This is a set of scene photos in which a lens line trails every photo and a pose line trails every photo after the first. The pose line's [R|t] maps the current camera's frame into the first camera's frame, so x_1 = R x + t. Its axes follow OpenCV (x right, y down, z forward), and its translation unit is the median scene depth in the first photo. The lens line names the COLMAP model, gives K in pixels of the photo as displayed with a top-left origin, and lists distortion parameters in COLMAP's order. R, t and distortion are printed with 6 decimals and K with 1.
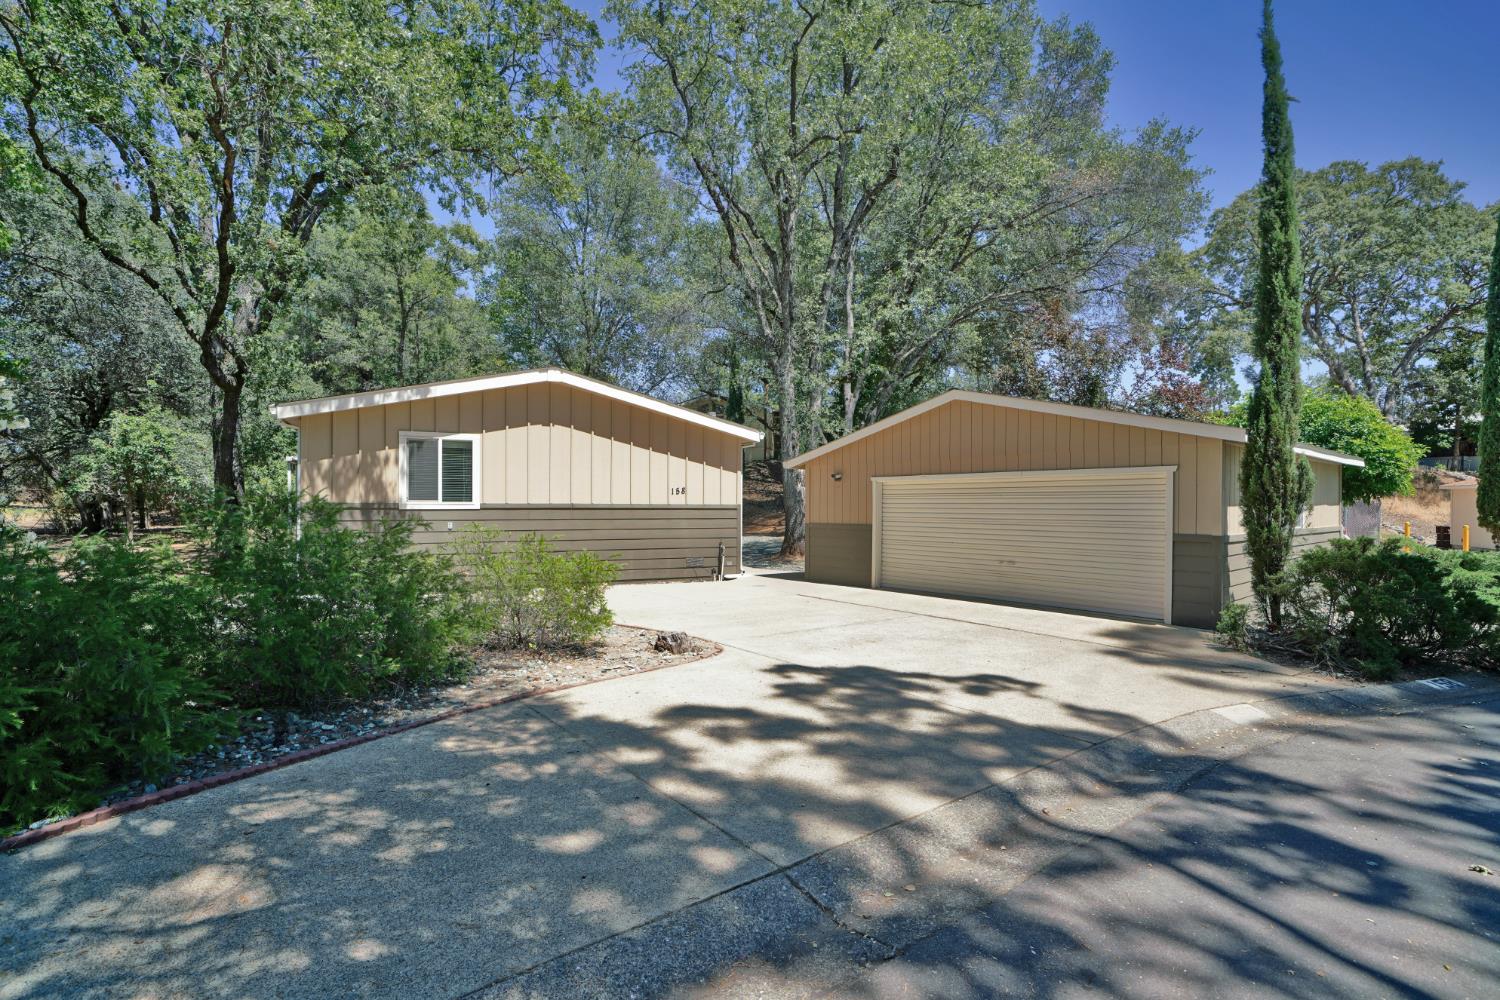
lens RADIAL K [[677.1, 0, 742.4], [0, 677.1, 505.5], [0, 0, 1]] dist [0.000834, 0.001598]
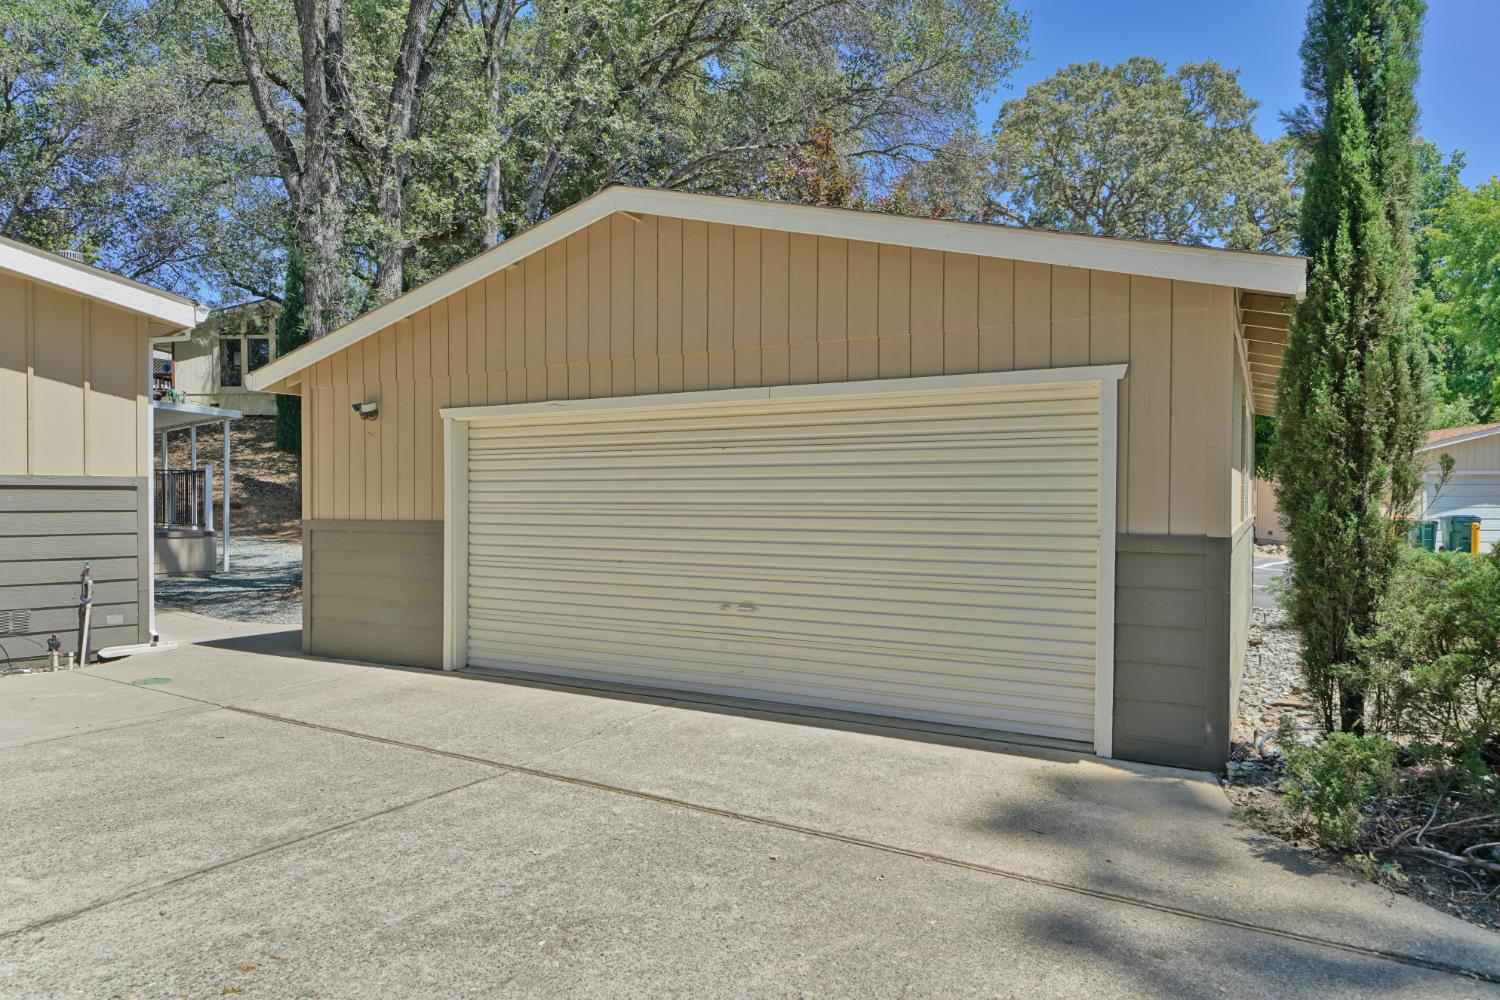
lens RADIAL K [[974.0, 0, 749.4], [0, 974.0, 501.4], [0, 0, 1]] dist [0.001733, 0.000263]
pose [[0.933388, -0.007654, 0.358786, 0.152416], [0.004247, 0.999938, 0.010284, 0.010670], [-0.358843, -0.008076, 0.933363, 0.366062]]
